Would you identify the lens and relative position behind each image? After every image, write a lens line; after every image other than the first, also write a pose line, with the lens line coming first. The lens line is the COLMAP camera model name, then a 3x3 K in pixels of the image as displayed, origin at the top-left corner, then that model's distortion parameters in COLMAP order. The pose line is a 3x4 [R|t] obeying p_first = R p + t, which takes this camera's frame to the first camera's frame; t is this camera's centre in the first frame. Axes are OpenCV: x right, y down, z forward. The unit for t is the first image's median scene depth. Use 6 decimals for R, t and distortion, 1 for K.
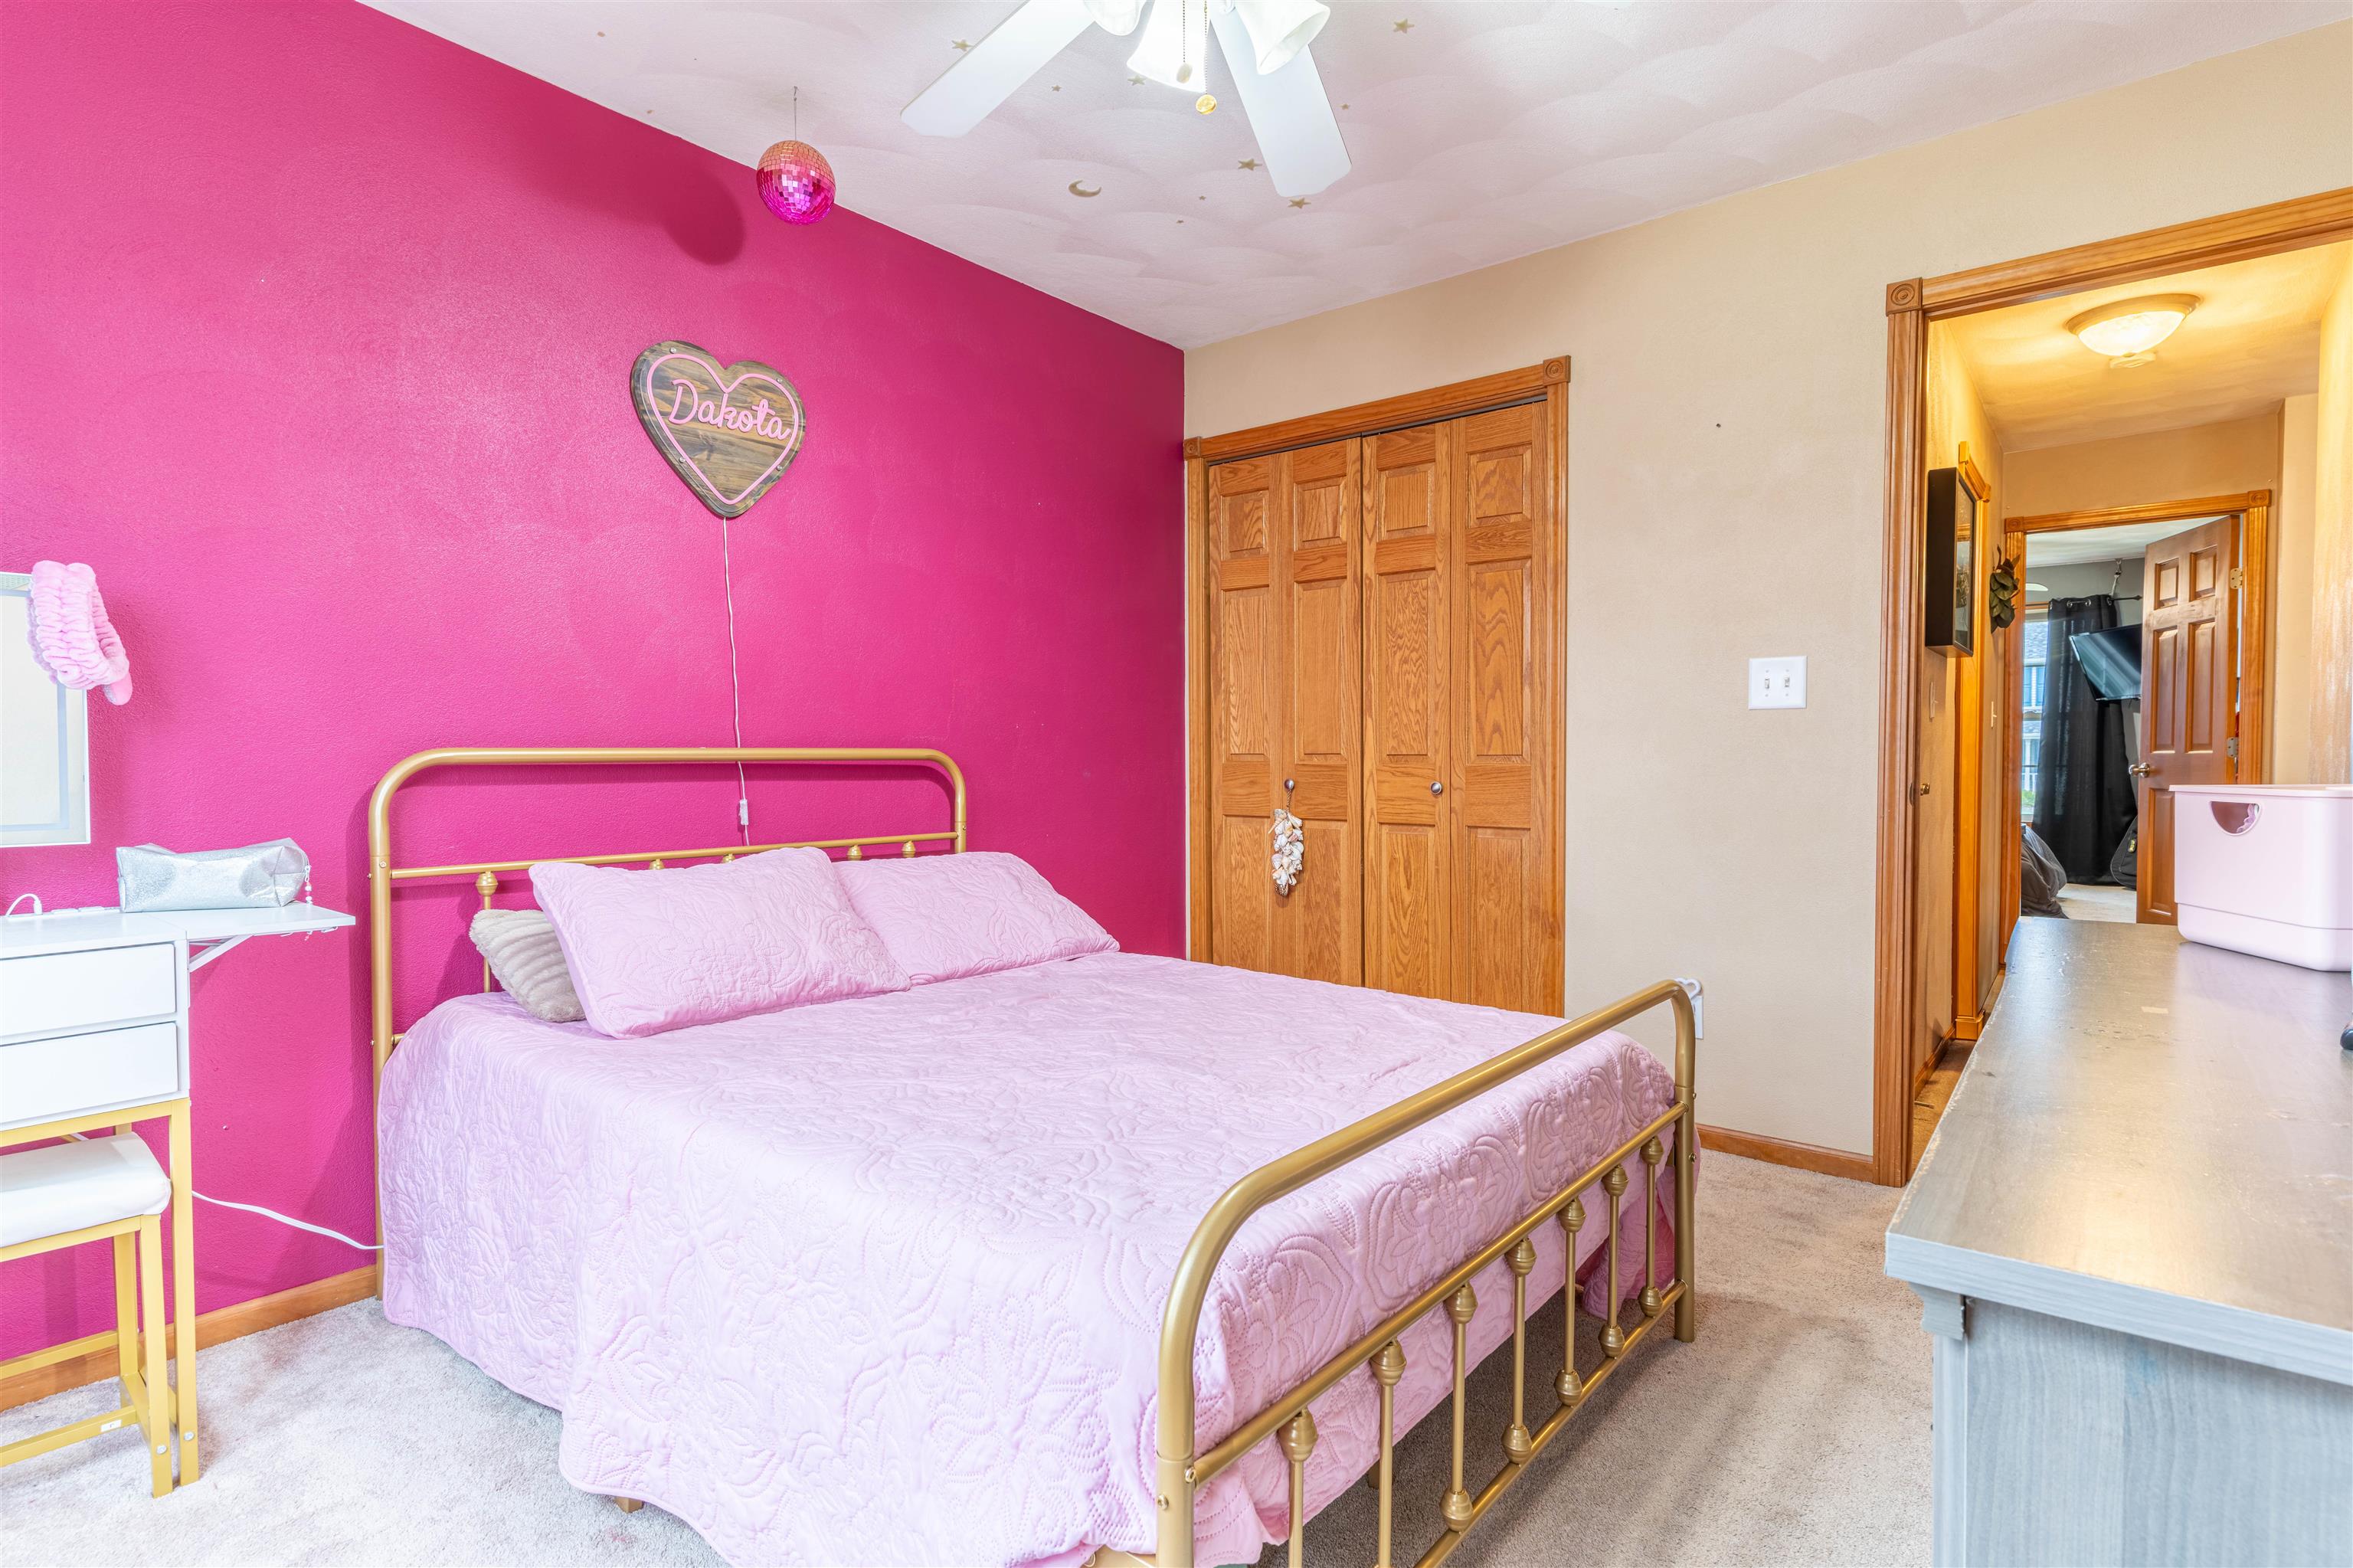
lens RADIAL K [[1154.0, 0, 1176.5], [0, 1154.0, 784.0], [0, 0, 1]] dist [0.002183, 0.000537]
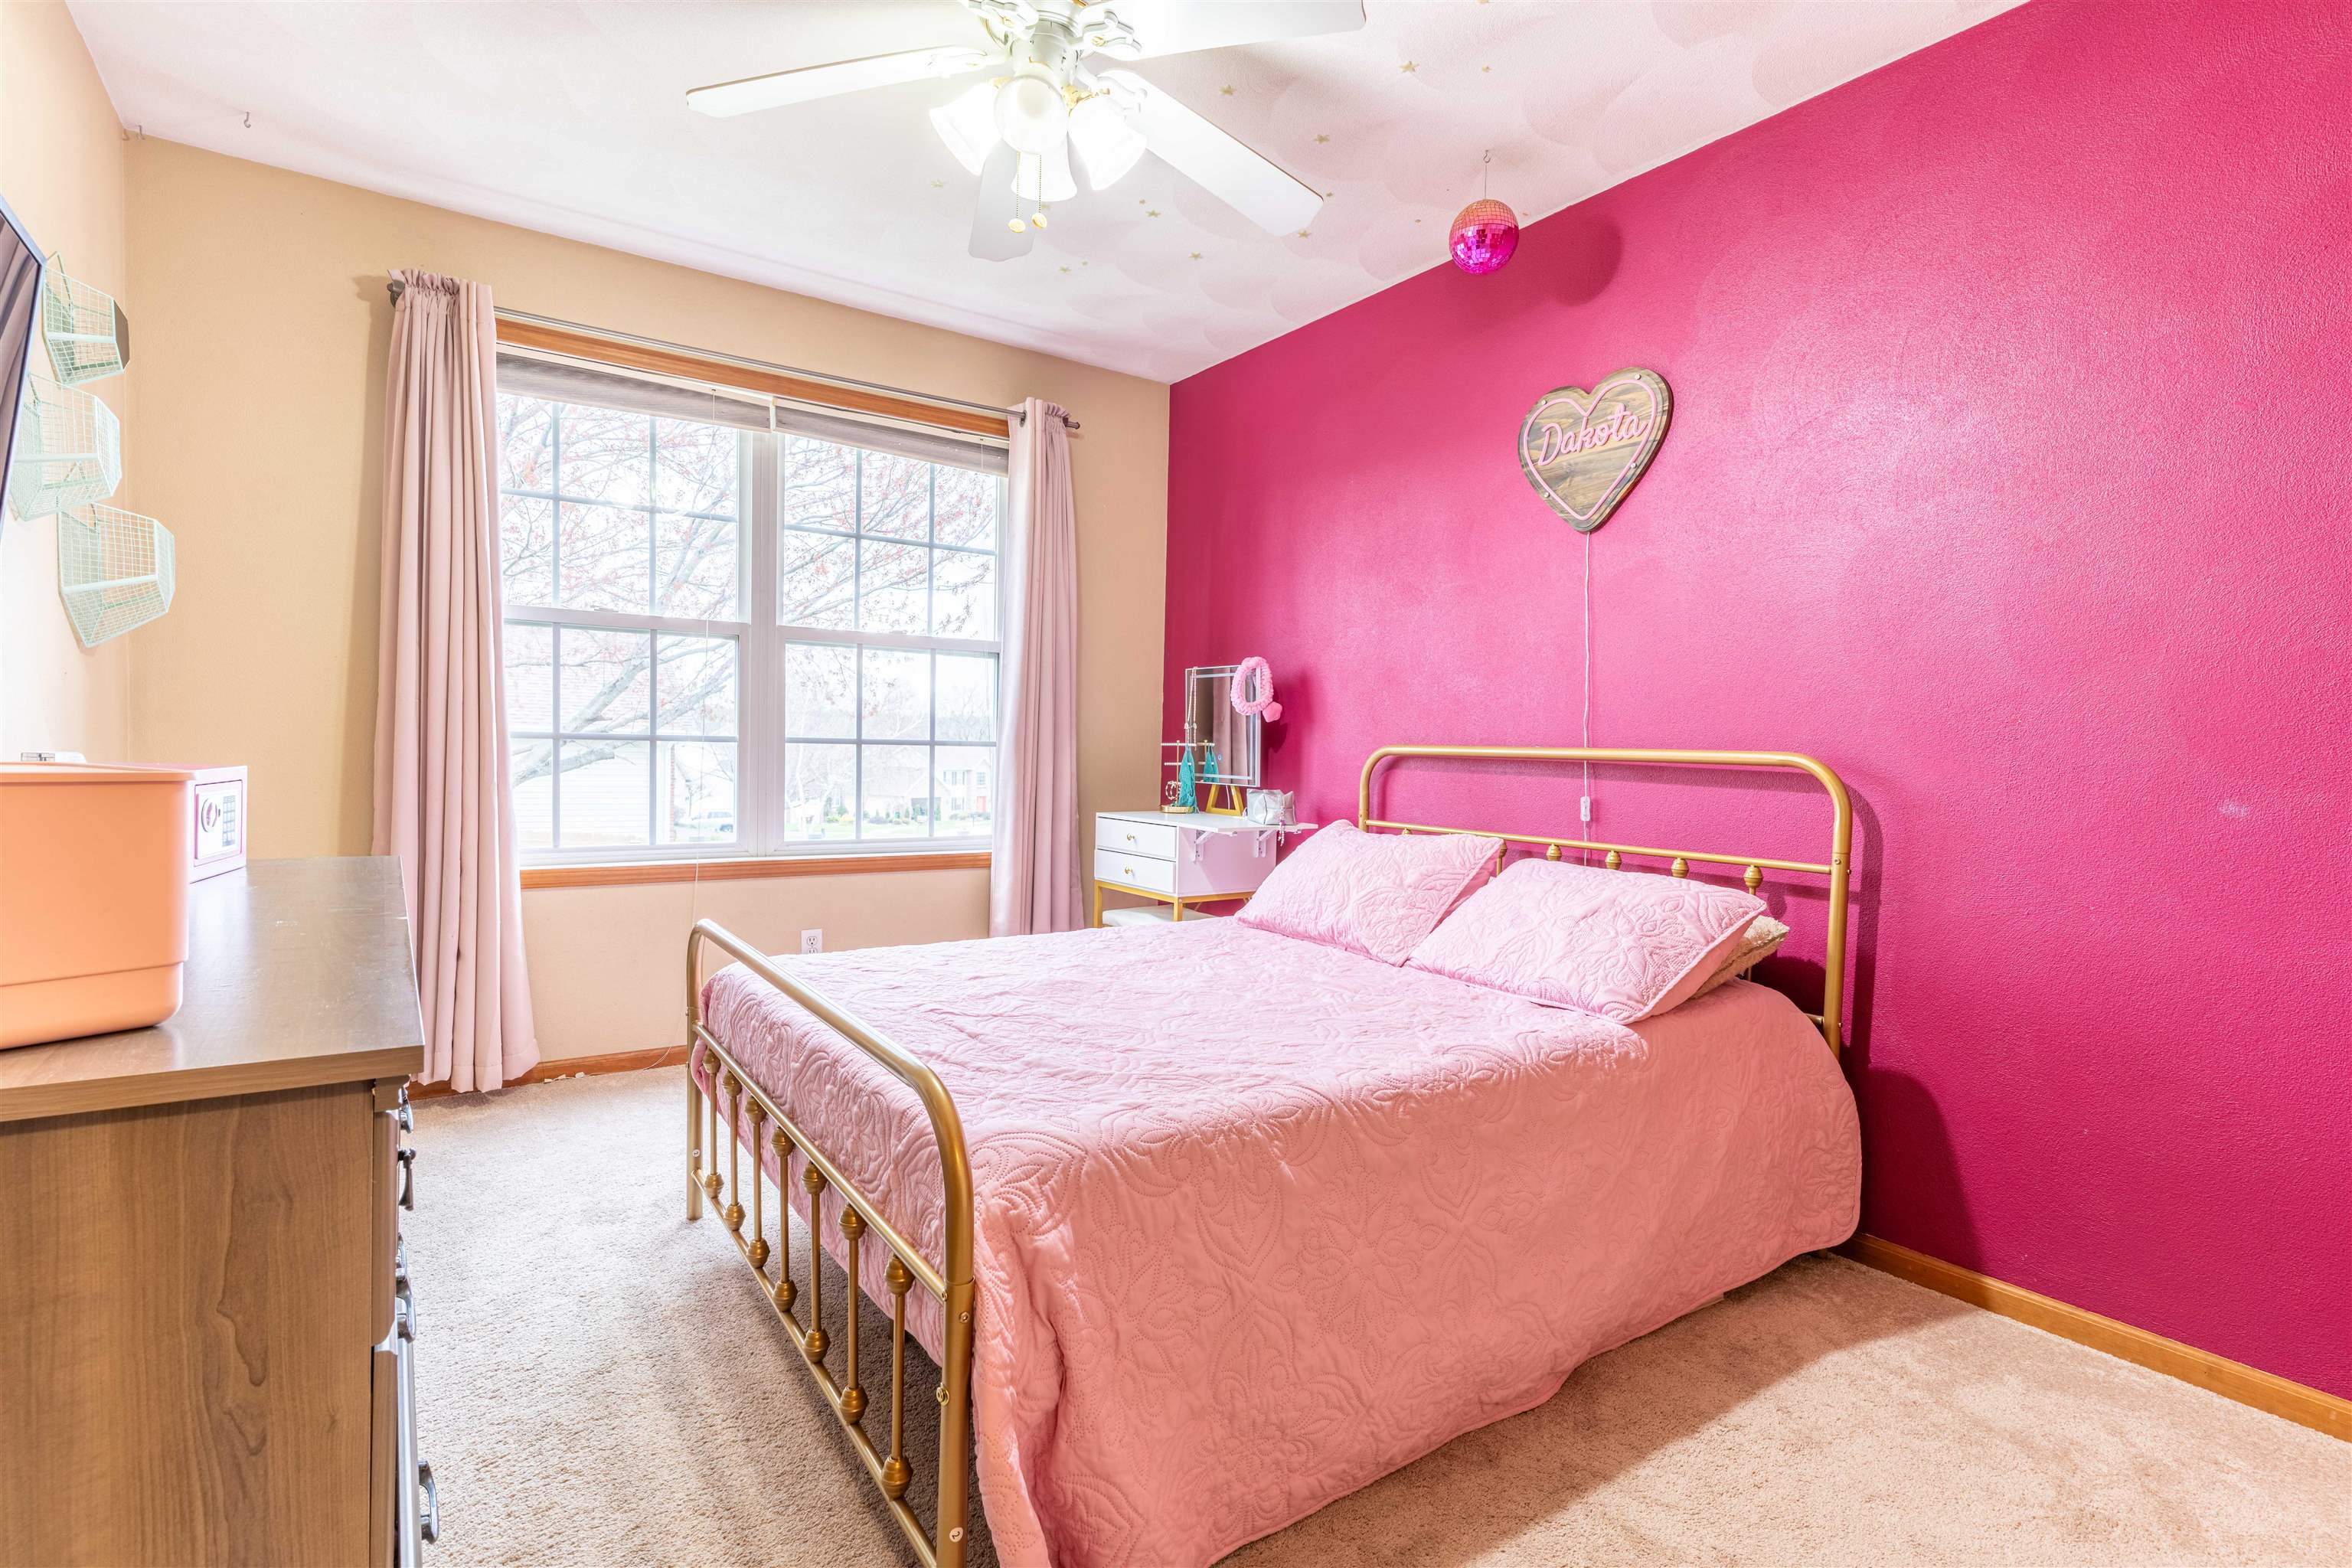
lens RADIAL K [[1153.5, 0, 1176.0], [0, 1153.5, 784.0], [0, 0, 1]] dist [0.002183, 0.000537]
pose [[-0.282027, 0.024337, -0.959098, 0.737249], [-0.050797, 0.997897, 0.040259, -0.021886], [0.958061, 0.060074, -0.280198, 0.938495]]
